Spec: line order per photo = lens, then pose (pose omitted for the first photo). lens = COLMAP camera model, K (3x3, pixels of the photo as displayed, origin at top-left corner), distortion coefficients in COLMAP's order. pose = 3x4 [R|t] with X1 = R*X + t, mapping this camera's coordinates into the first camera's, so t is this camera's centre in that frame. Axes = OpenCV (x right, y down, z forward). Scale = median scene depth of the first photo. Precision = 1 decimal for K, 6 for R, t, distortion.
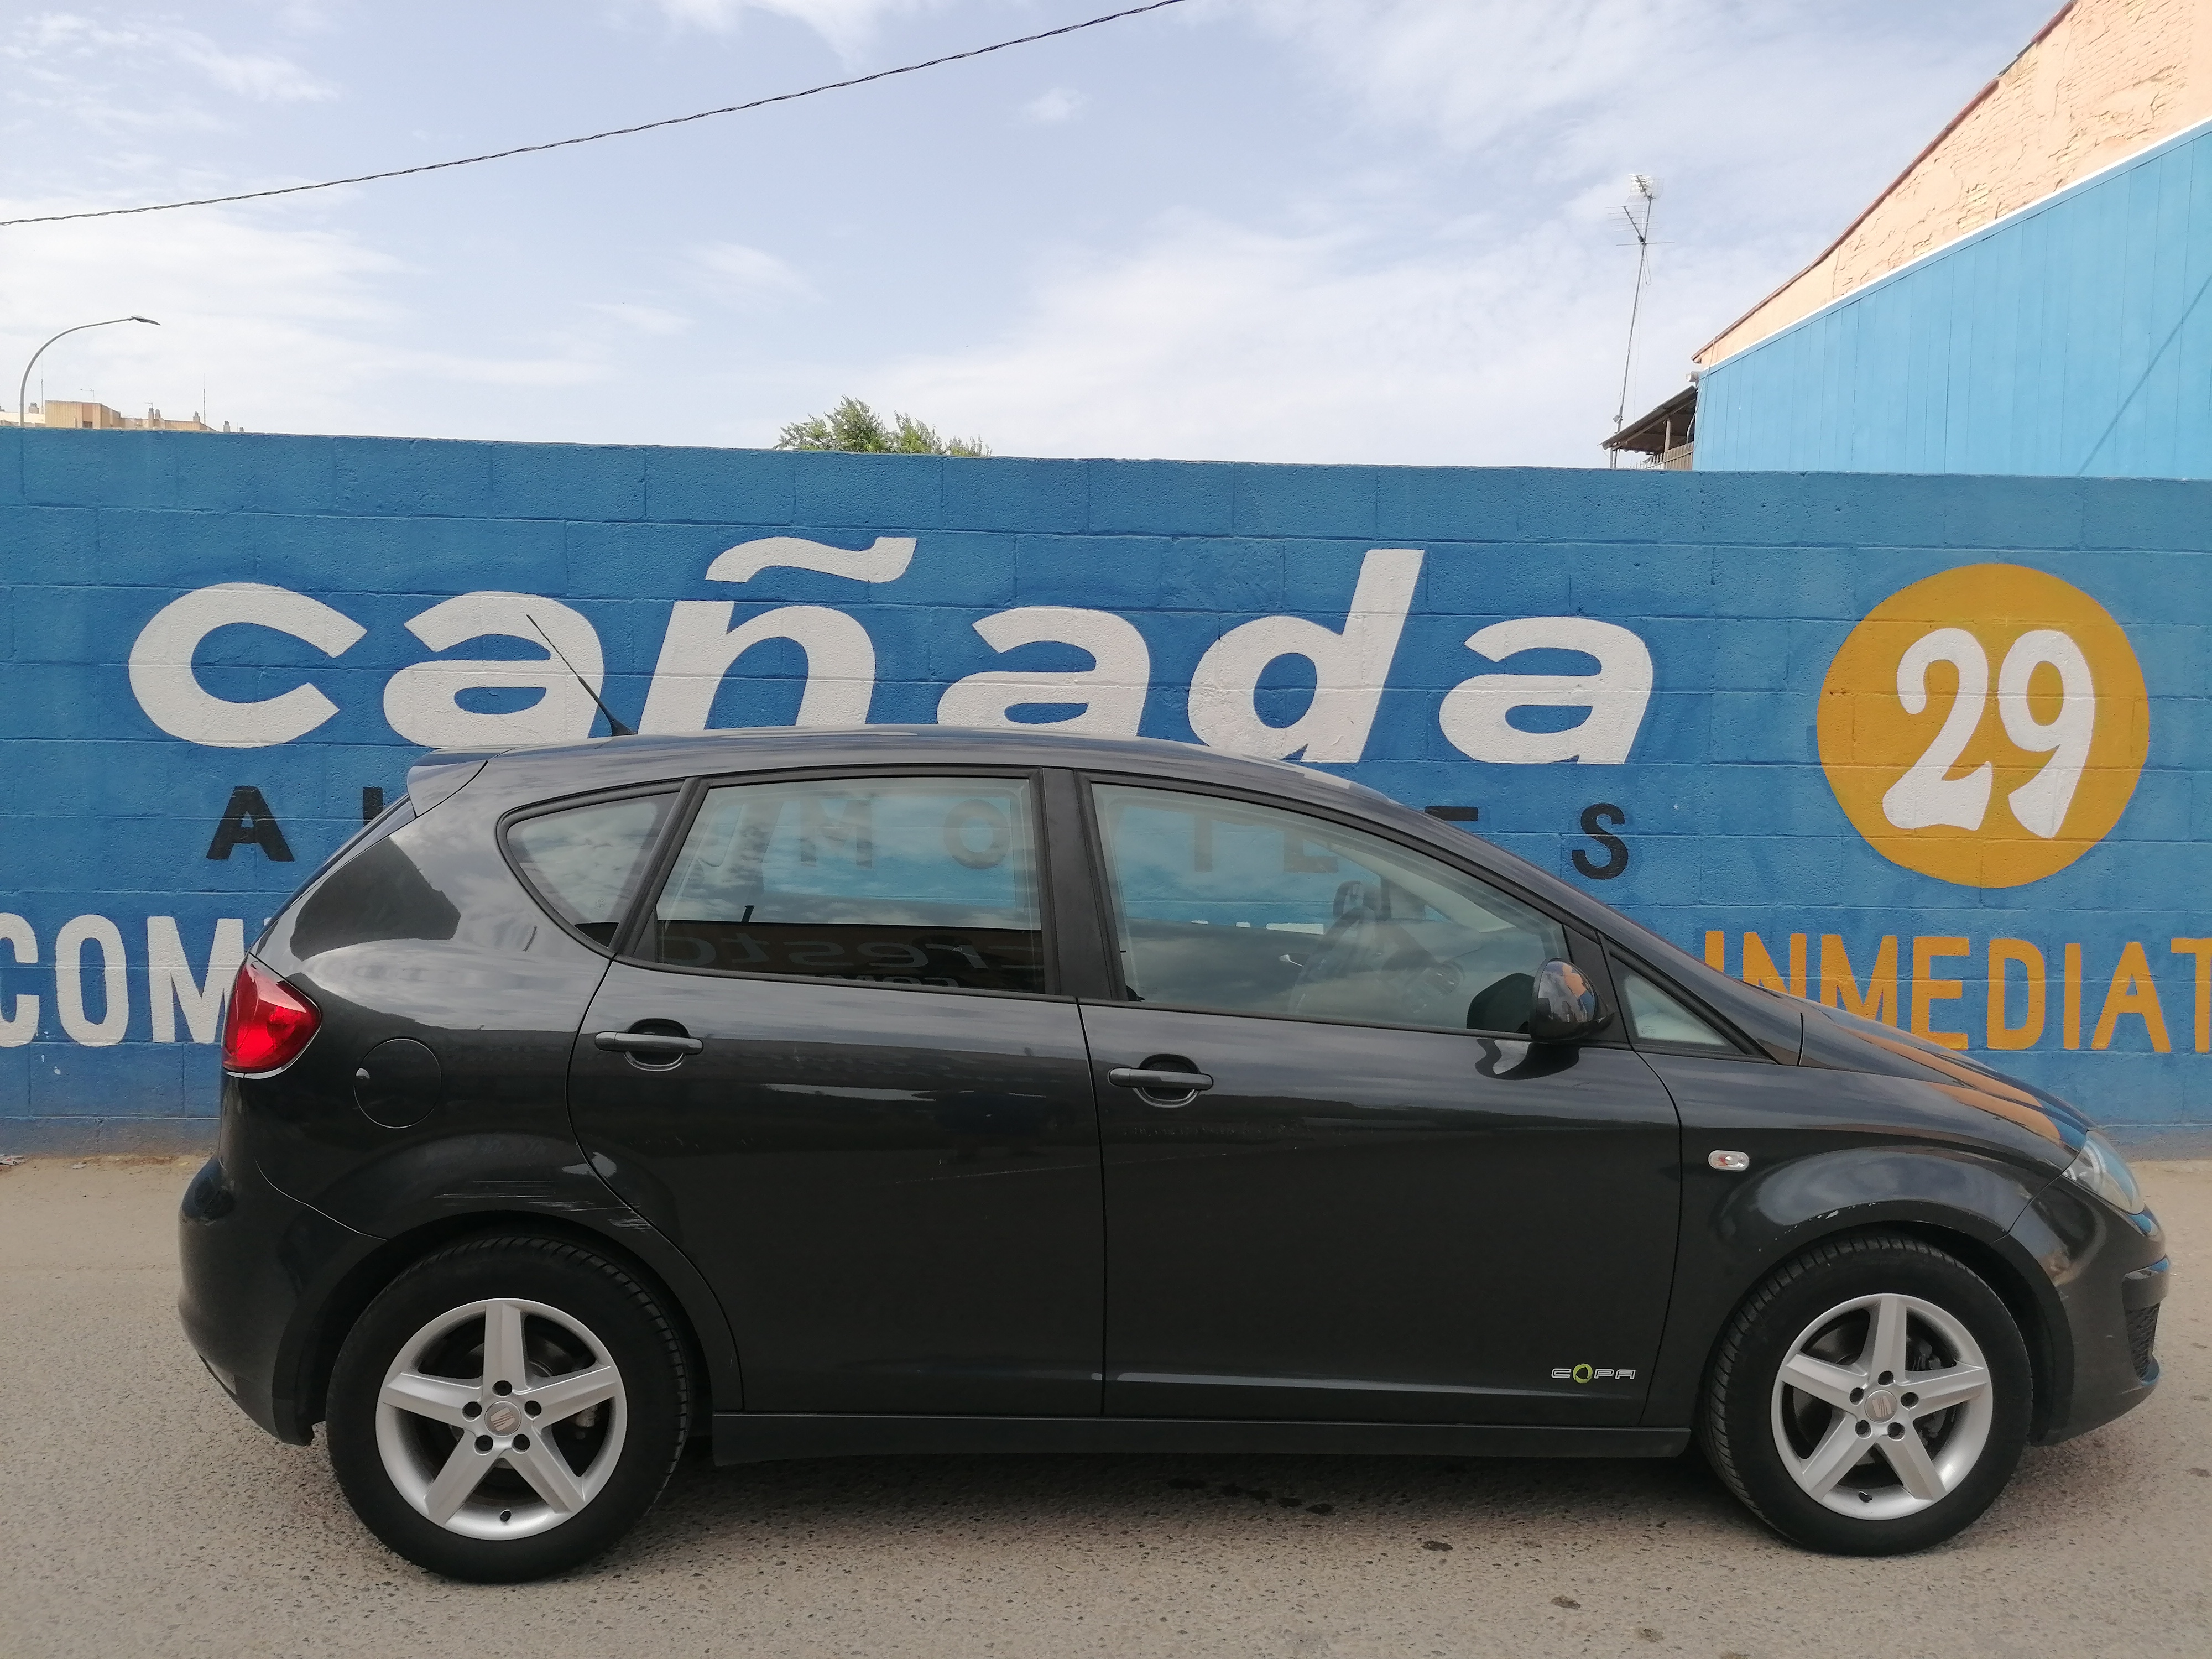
lens RADIAL K [[1669.6, 0, 1114.5], [0, 1669.6, 823.7], [0, 0, 1]] dist [0.067266, -0.084050]
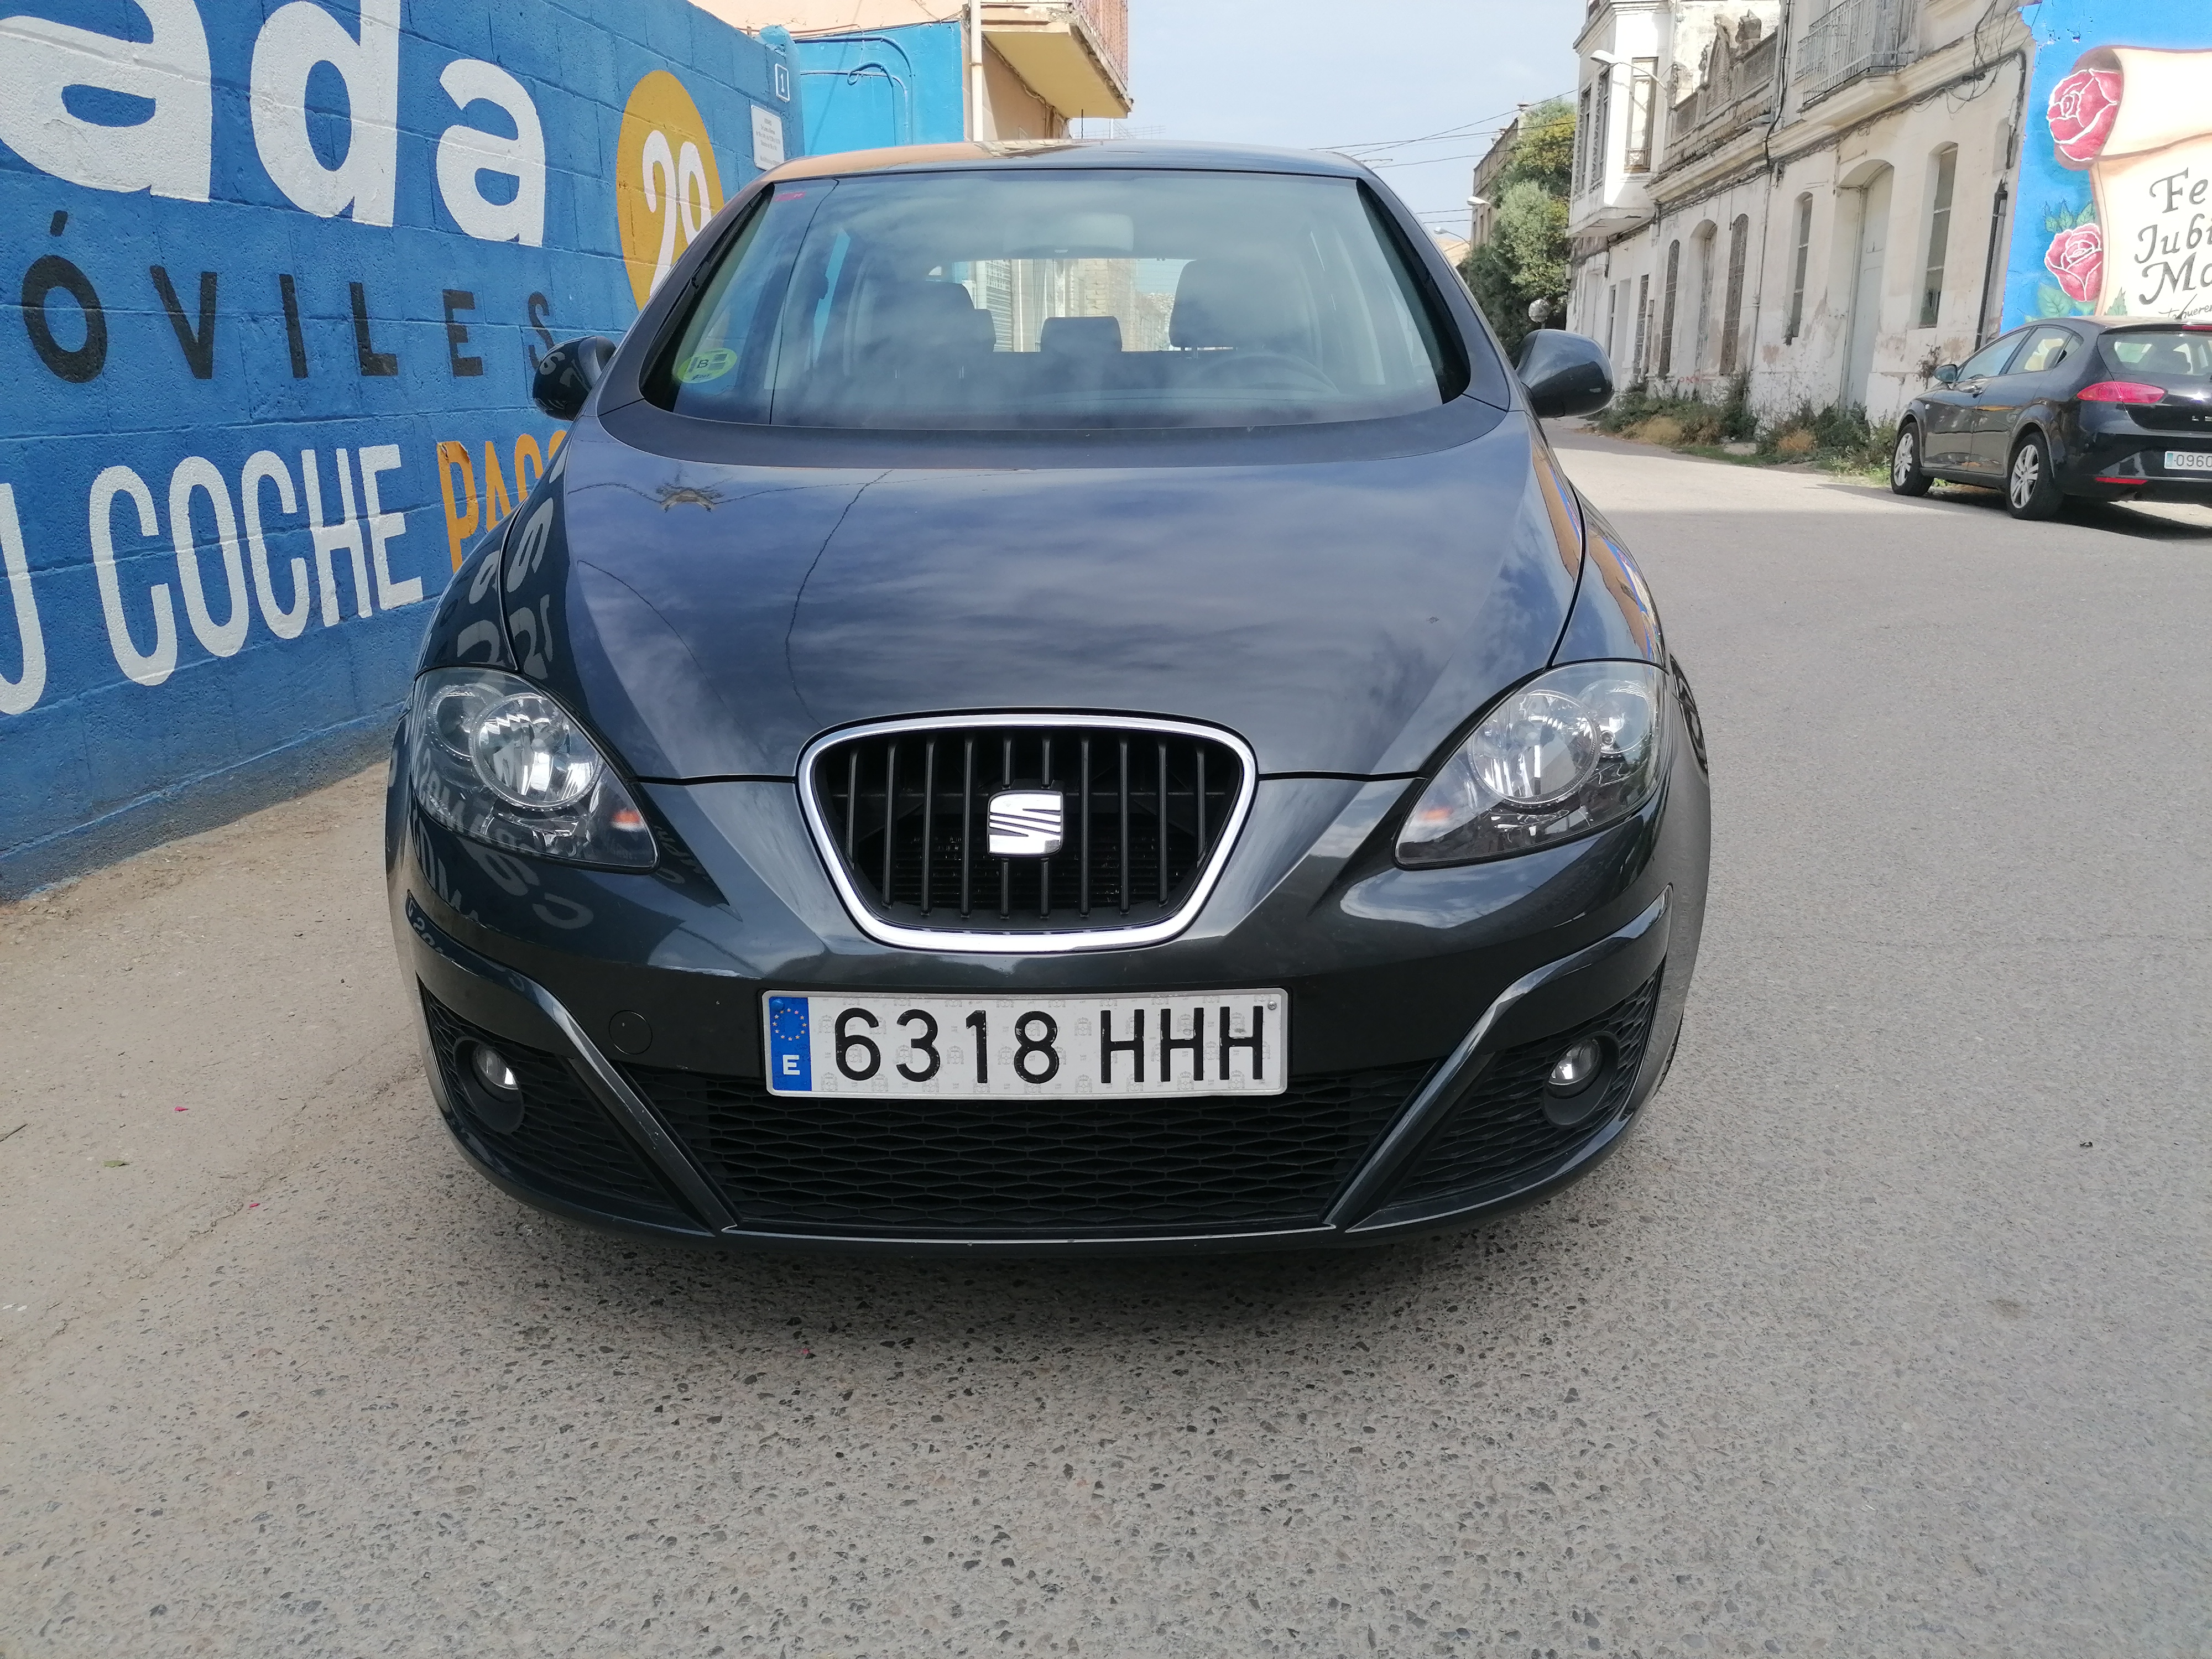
lens RADIAL K [[1669.6, 0, 1123.1], [0, 1669.6, 808.5], [0, 0, 1]] dist [0.067266, -0.084050]
pose [[0.158703, -0.269018, 0.949970, -0.627963], [0.063452, 0.962954, 0.262095, 0.039561], [-0.985285, 0.018682, 0.169894, 0.545407]]
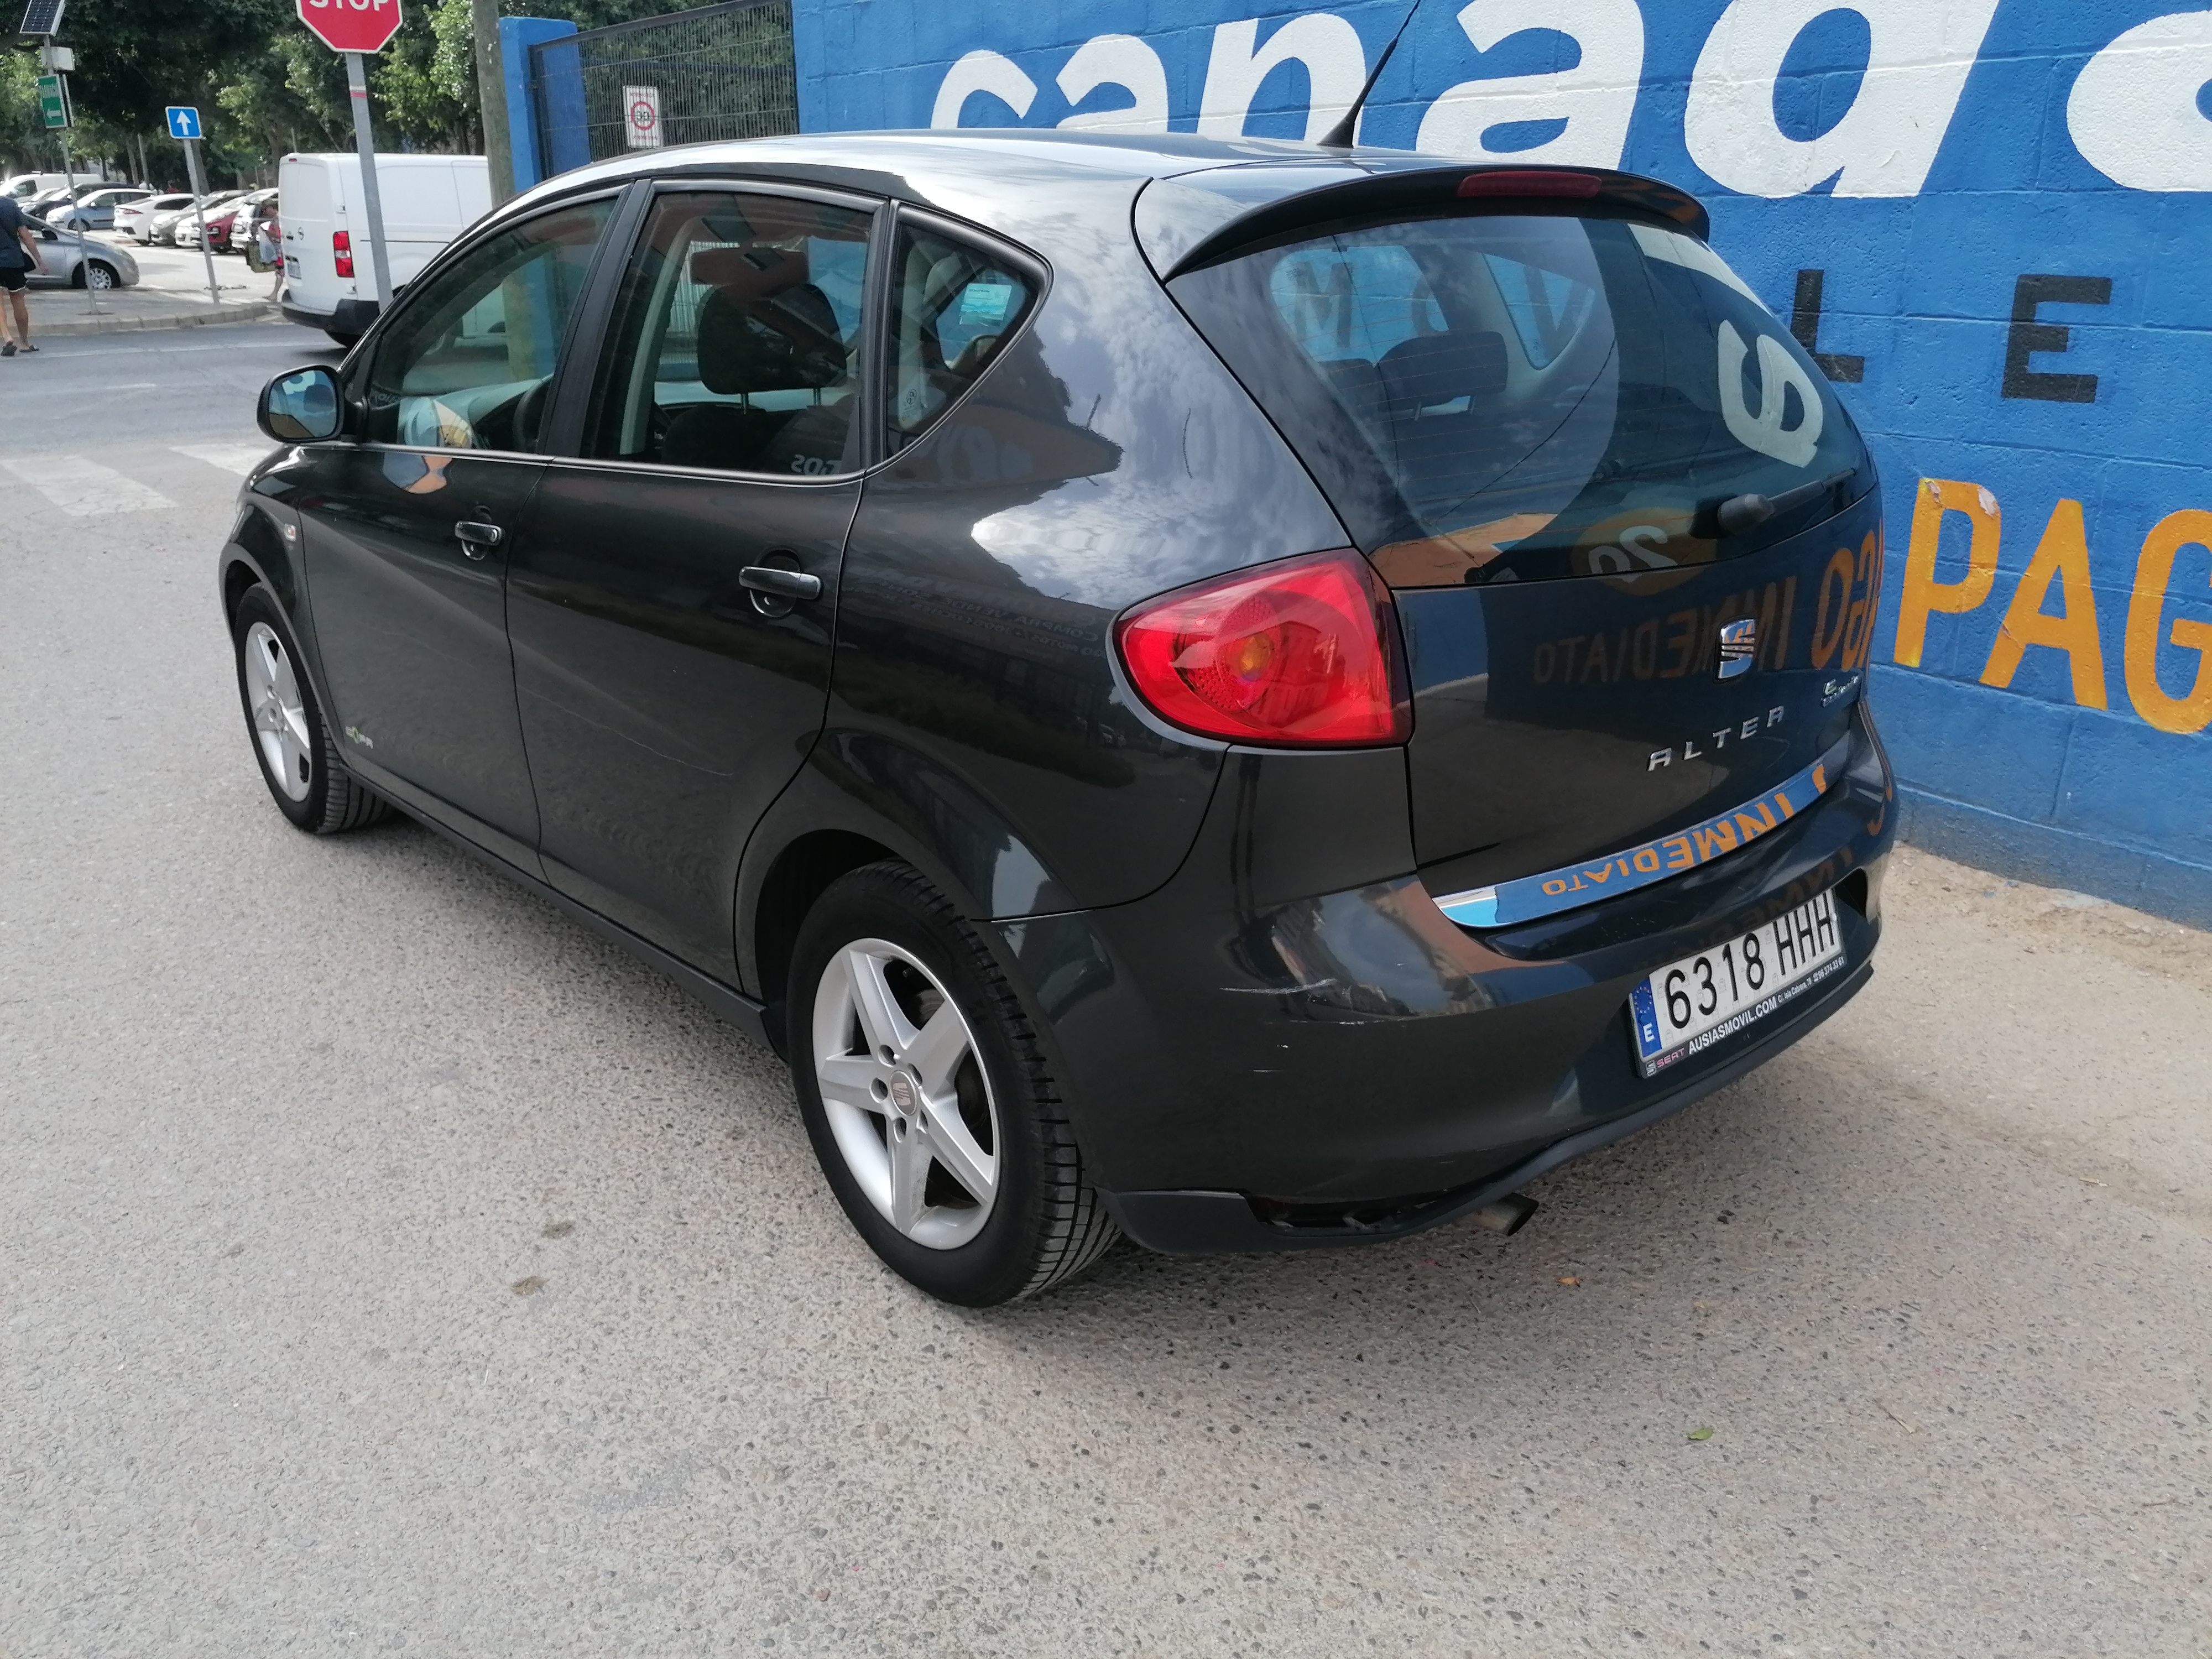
lens RADIAL K [[1669.6, 0, 1108.3], [0, 1669.6, 841.1], [0, 0, 1]] dist [0.067266, -0.084050]
pose [[0.535938, 0.278436, -0.797022, 0.549129], [-0.039008, 0.951209, 0.306071, 0.009676], [0.843356, -0.132945, 0.520650, 0.410171]]
